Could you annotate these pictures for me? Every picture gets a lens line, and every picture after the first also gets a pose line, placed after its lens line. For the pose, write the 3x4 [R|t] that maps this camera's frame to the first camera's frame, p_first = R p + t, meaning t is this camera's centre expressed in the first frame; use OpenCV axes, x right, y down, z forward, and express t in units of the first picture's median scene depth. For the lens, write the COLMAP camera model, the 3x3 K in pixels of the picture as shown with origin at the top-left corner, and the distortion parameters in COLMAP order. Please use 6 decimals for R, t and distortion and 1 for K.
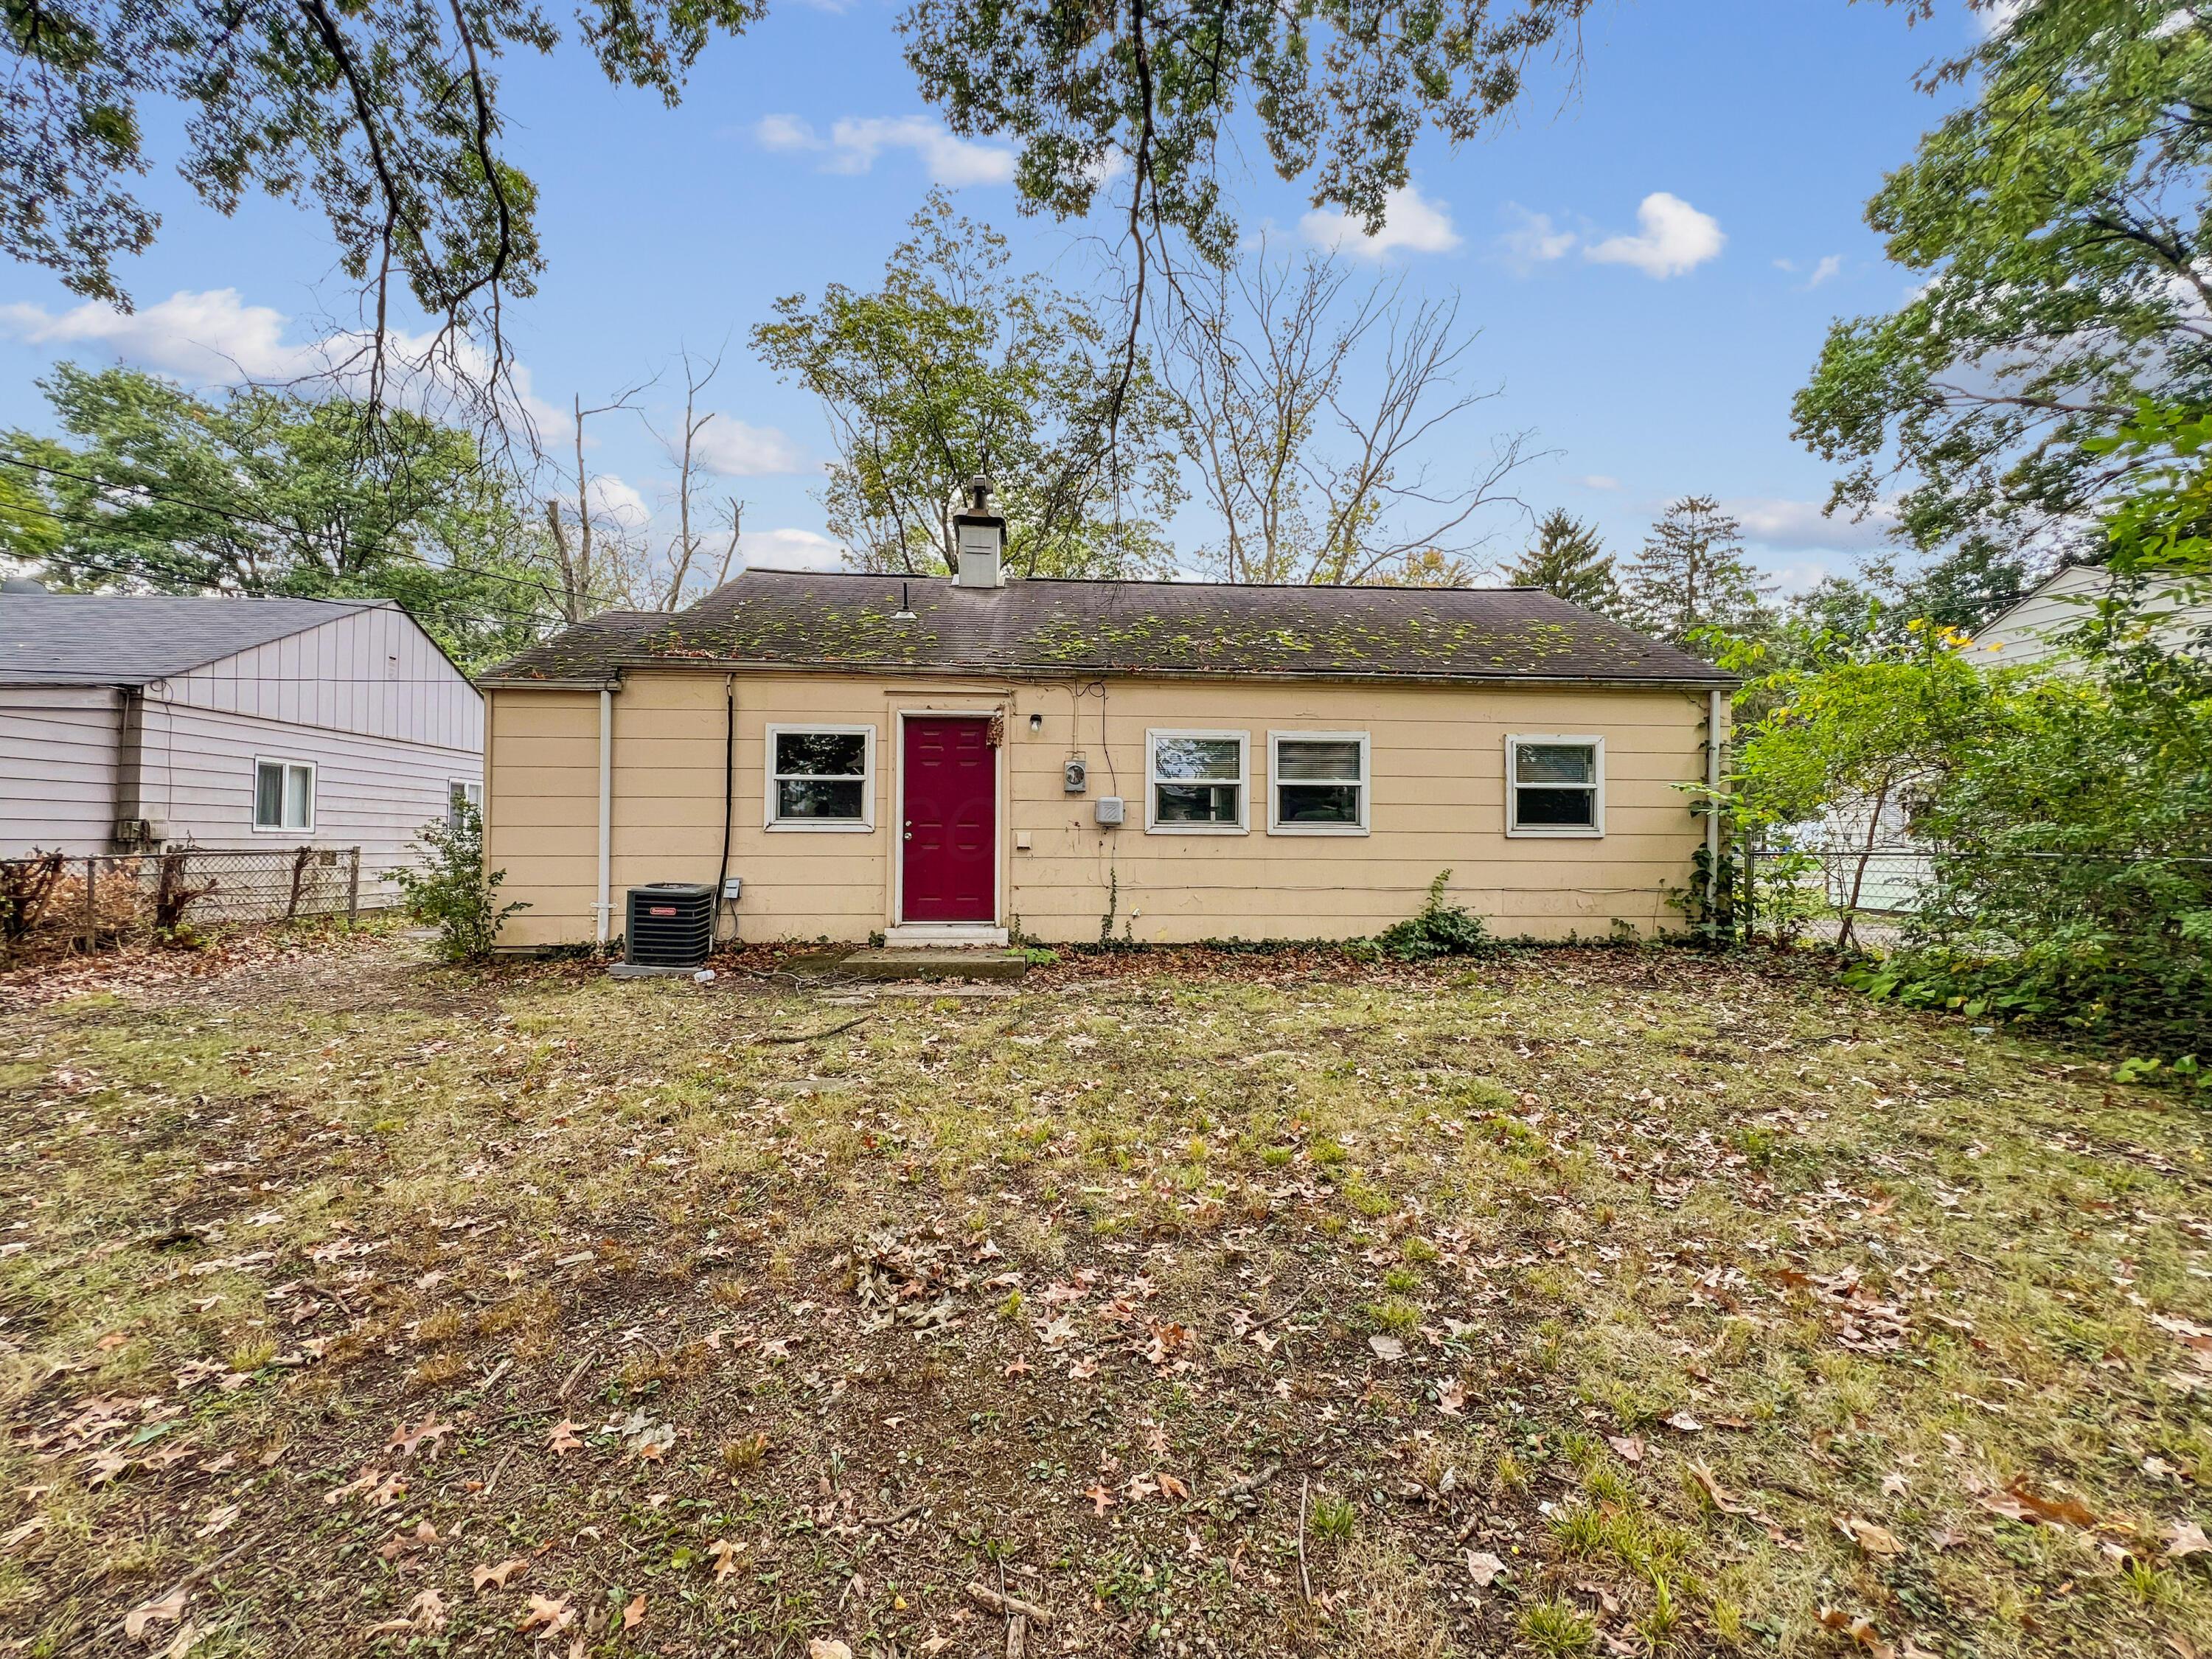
lens RADIAL K [[885.1, 0, 1105.1], [0, 885.1, 827.6], [0, 0, 1]] dist [-0.001024, -0.000322]
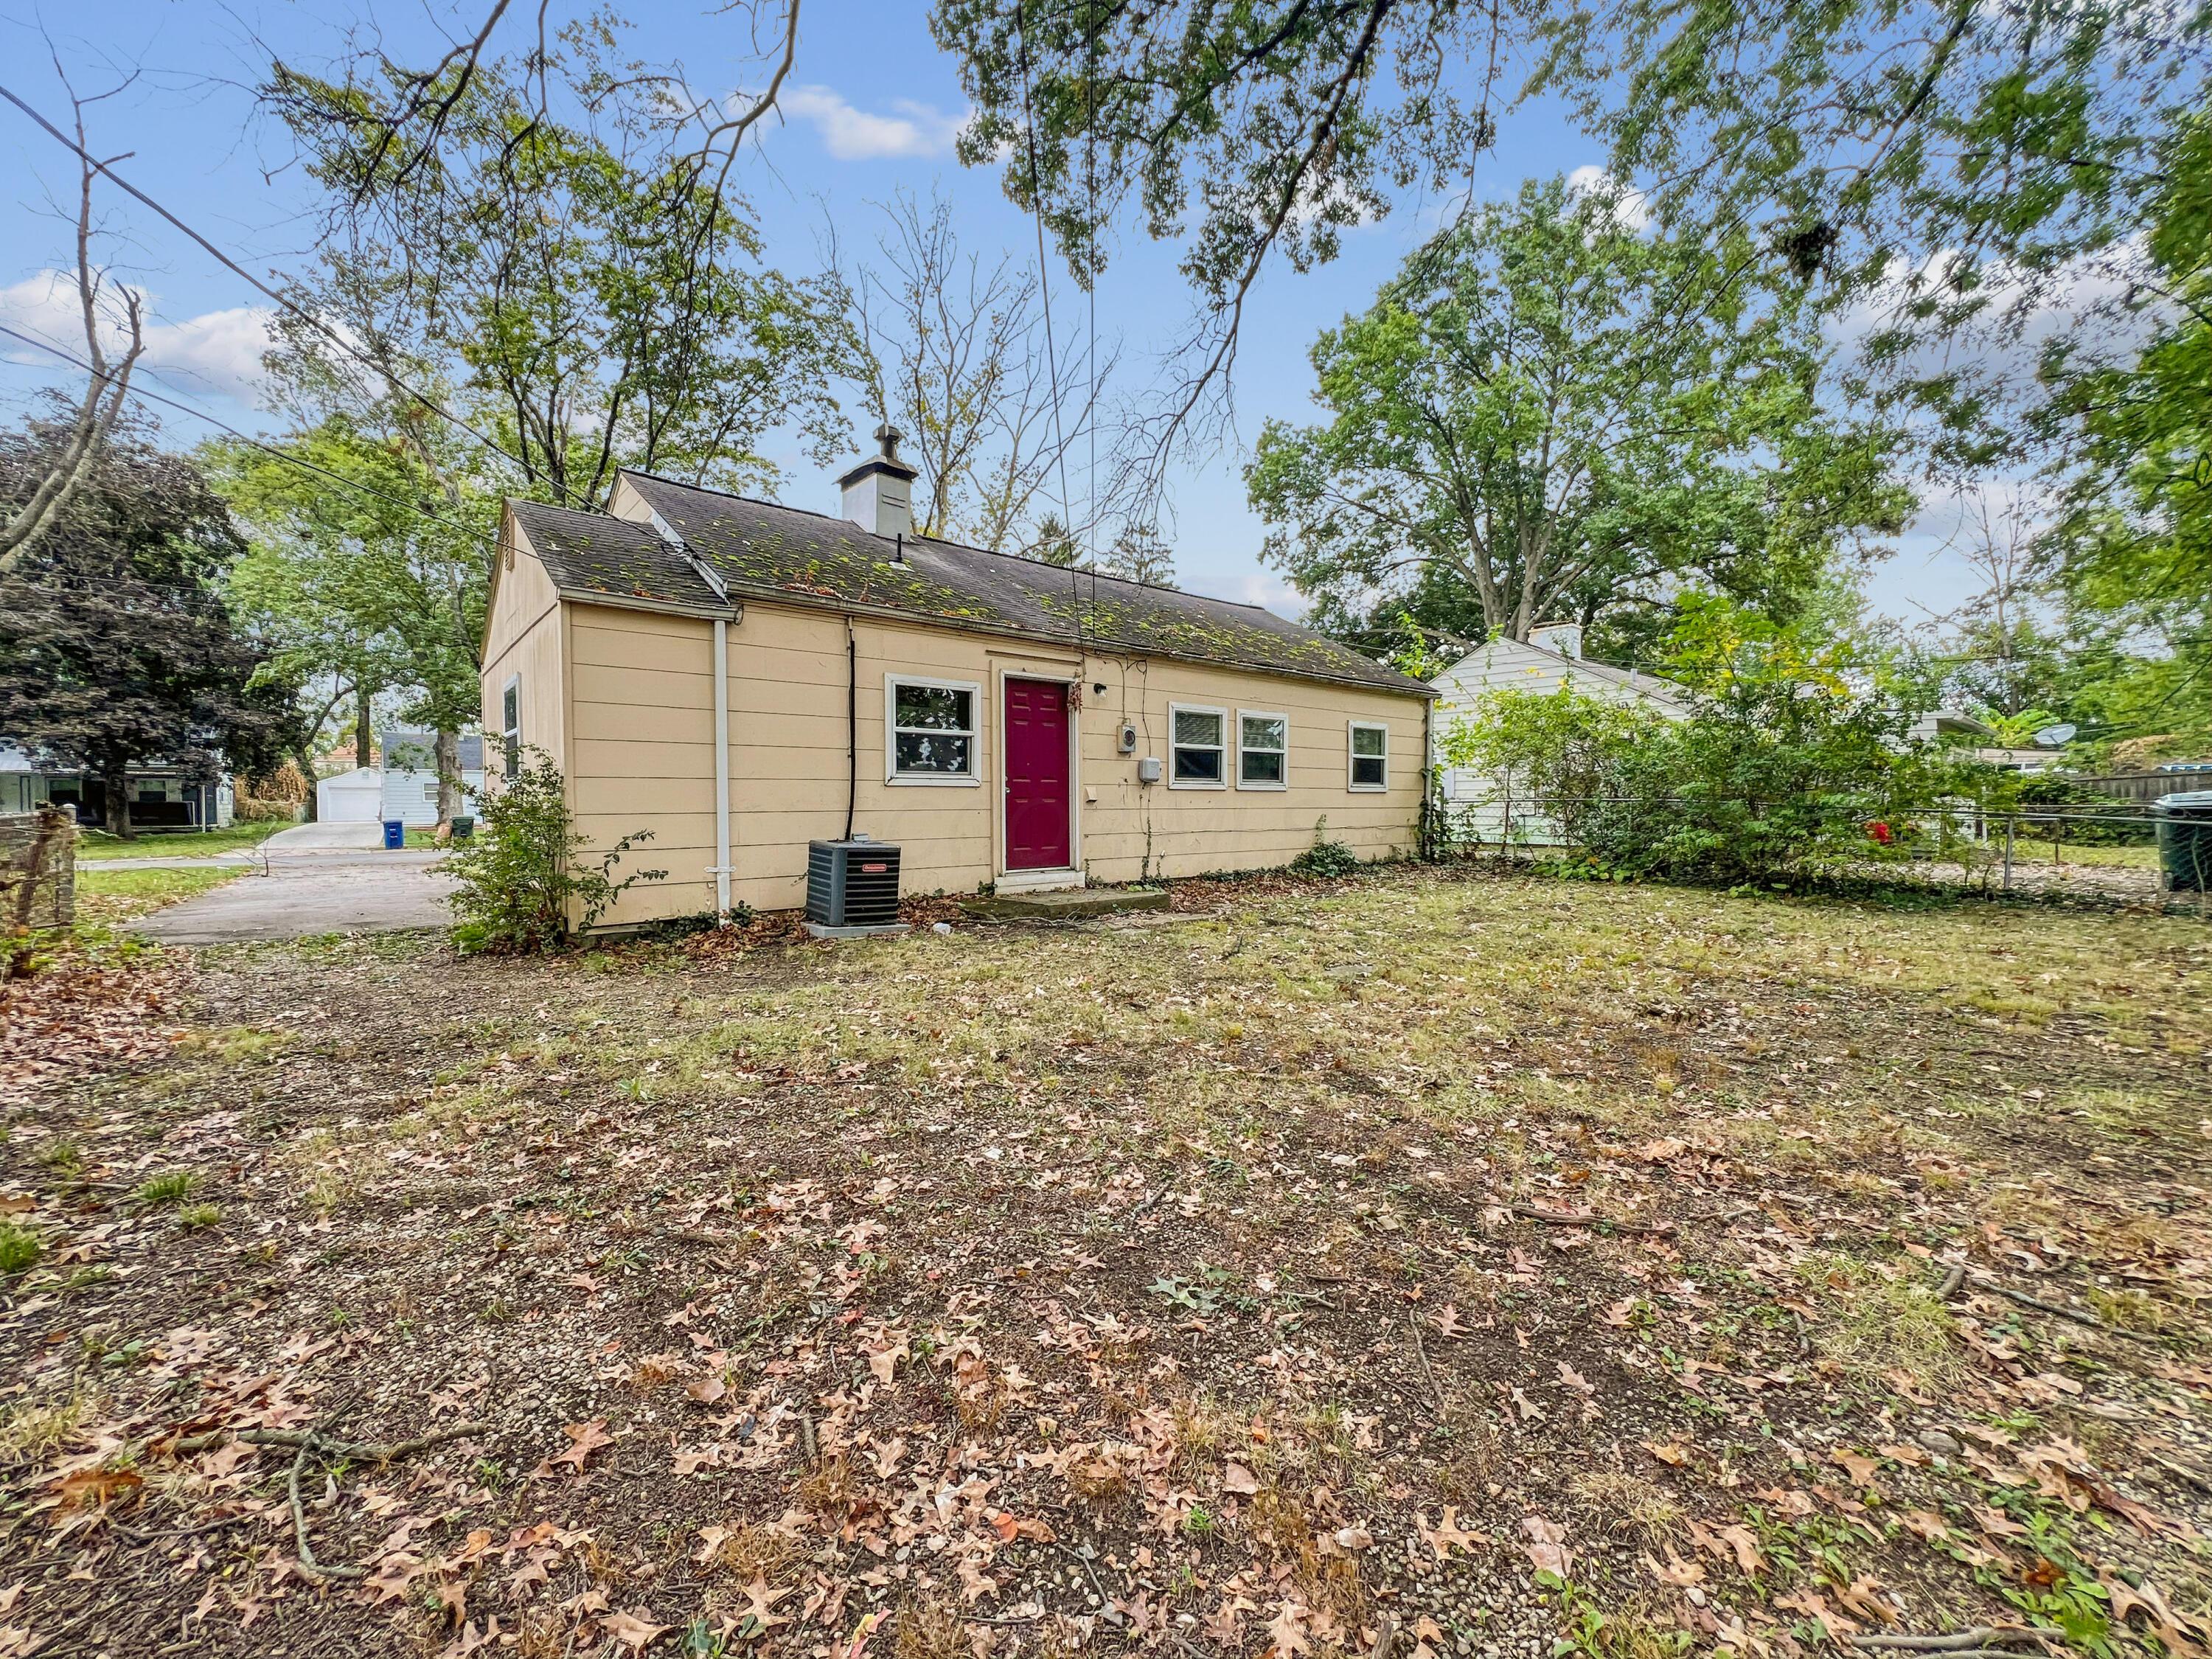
lens RADIAL K [[885.1, 0, 1114.9], [0, 885.1, 829.2], [0, 0, 1]] dist [-0.001024, -0.000322]
pose [[0.799929, -0.025389, 0.599558, -0.747972], [-0.001781, 0.999000, 0.044680, 0.008446], [-0.600093, -0.036809, 0.799083, 0.072636]]
